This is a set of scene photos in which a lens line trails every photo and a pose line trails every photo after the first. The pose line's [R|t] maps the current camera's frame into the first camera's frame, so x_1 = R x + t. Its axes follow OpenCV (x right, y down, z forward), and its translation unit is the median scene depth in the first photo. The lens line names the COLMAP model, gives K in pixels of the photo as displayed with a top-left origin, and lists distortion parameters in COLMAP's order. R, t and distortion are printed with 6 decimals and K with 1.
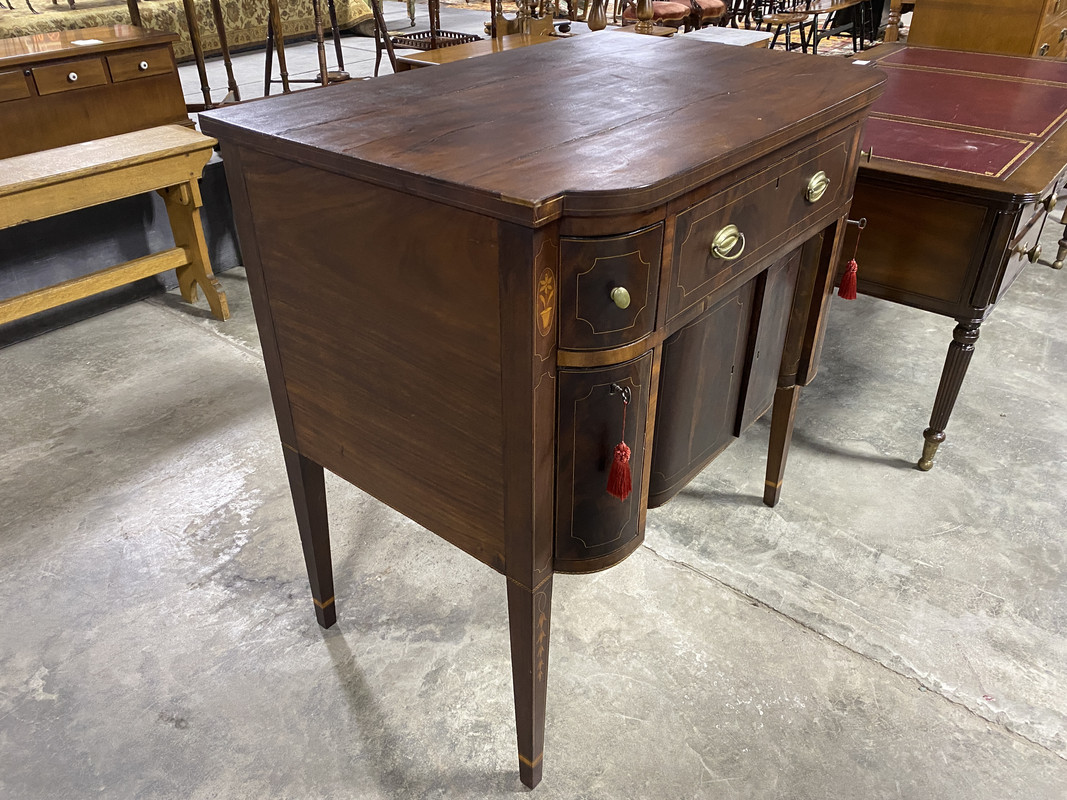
lens RADIAL K [[821.6, 0, 529.4], [0, 821.6, 396.5], [0, 0, 1]] dist [0.035439, -0.041410]
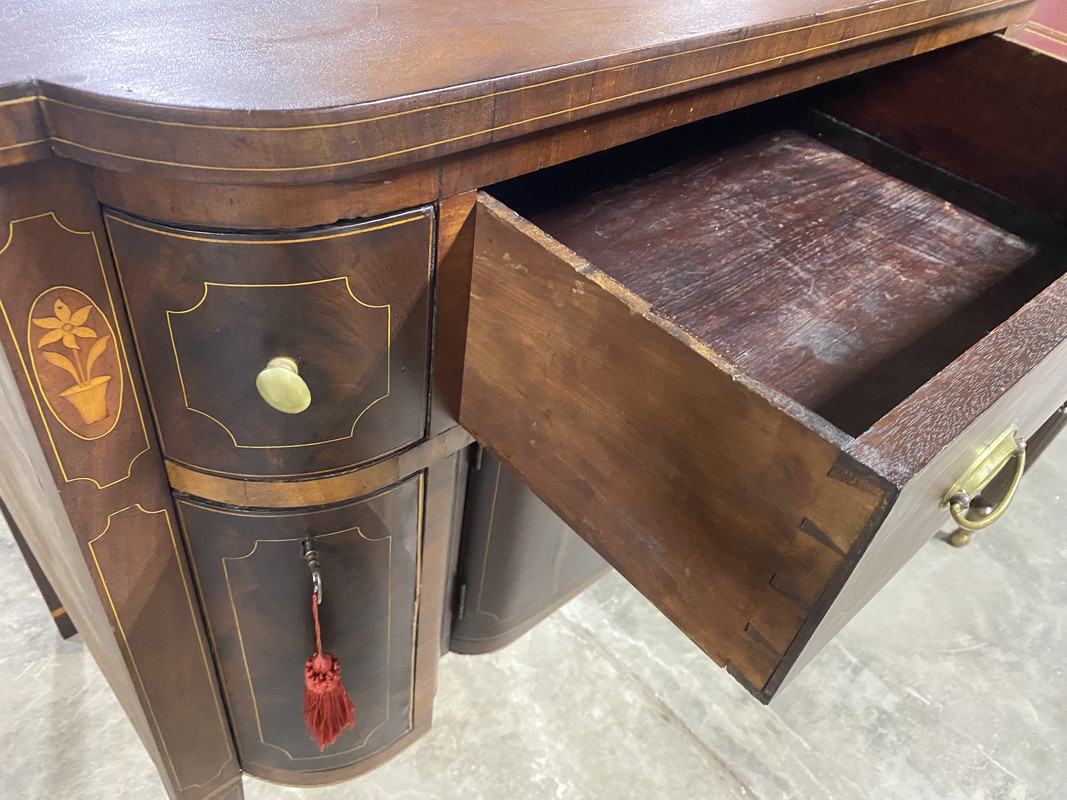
lens RADIAL K [[821.6, 0, 538.7], [0, 821.6, 414.3], [0, 0, 1]] dist [0.035439, -0.041410]
pose [[0.981323, 0.191339, -0.019881, 0.127618], [-0.184635, 0.965835, 0.181861, -0.107612], [0.053999, -0.174793, 0.983123, 0.335273]]
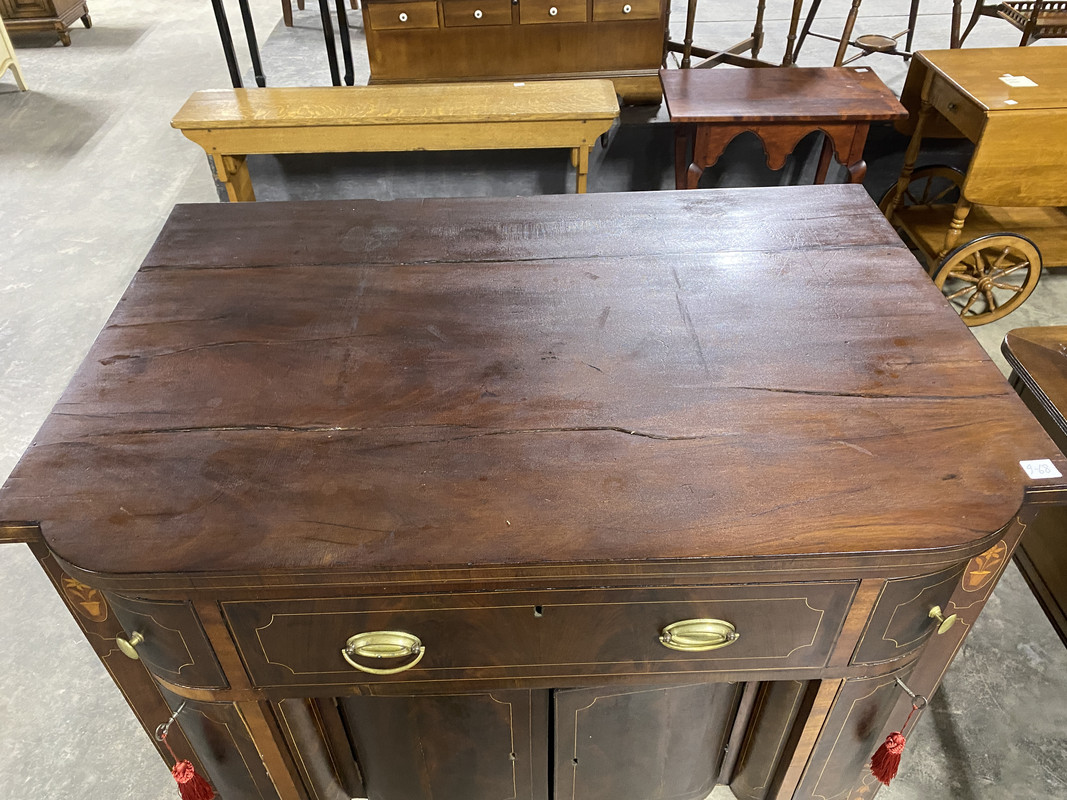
lens RADIAL K [[821.6, 0, 531.5], [0, 821.6, 401.2], [0, 0, 1]] dist [0.035439, -0.041410]
pose [[0.652955, 0.486568, -0.580431, 0.395017], [-0.384739, 0.873195, 0.299177, -0.396024], [0.652400, 0.027965, 0.757359, 0.337257]]
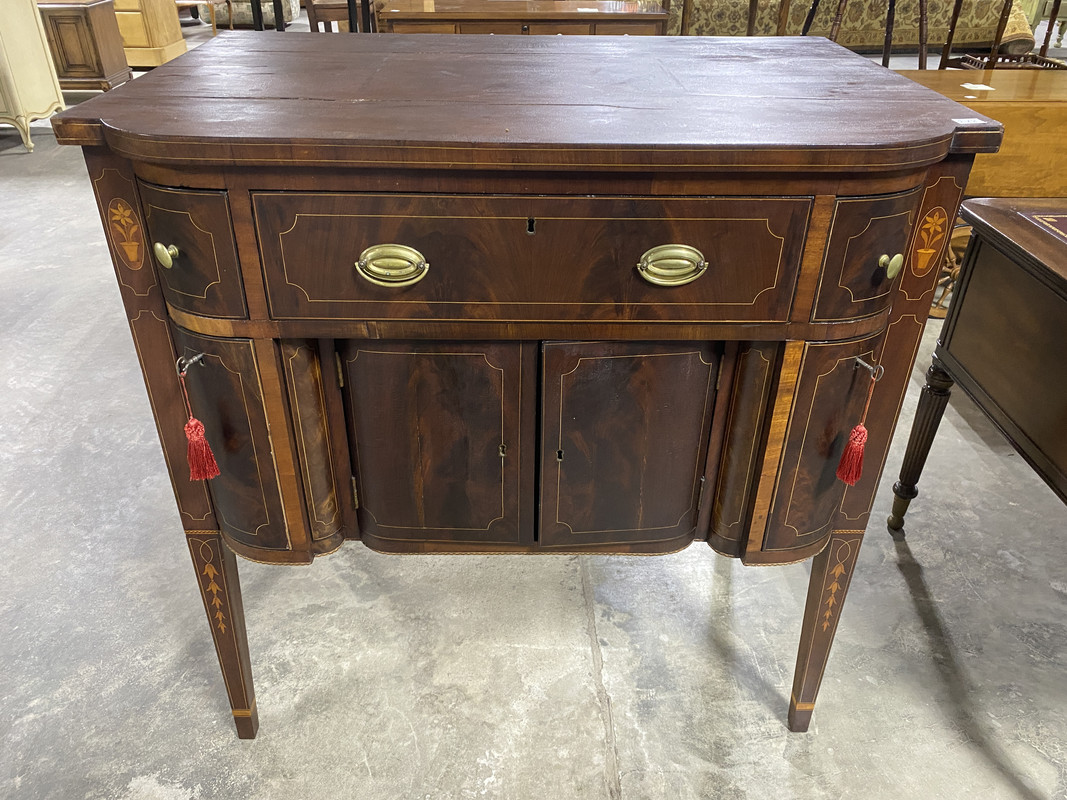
lens RADIAL K [[821.6, 0, 530.8], [0, 821.6, 402.4], [0, 0, 1]] dist [0.035439, -0.041410]
pose [[0.639240, 0.411720, -0.649506, 0.560767], [-0.413985, 0.896015, 0.160540, -0.156138], [0.648065, 0.166262, 0.743215, 0.324045]]
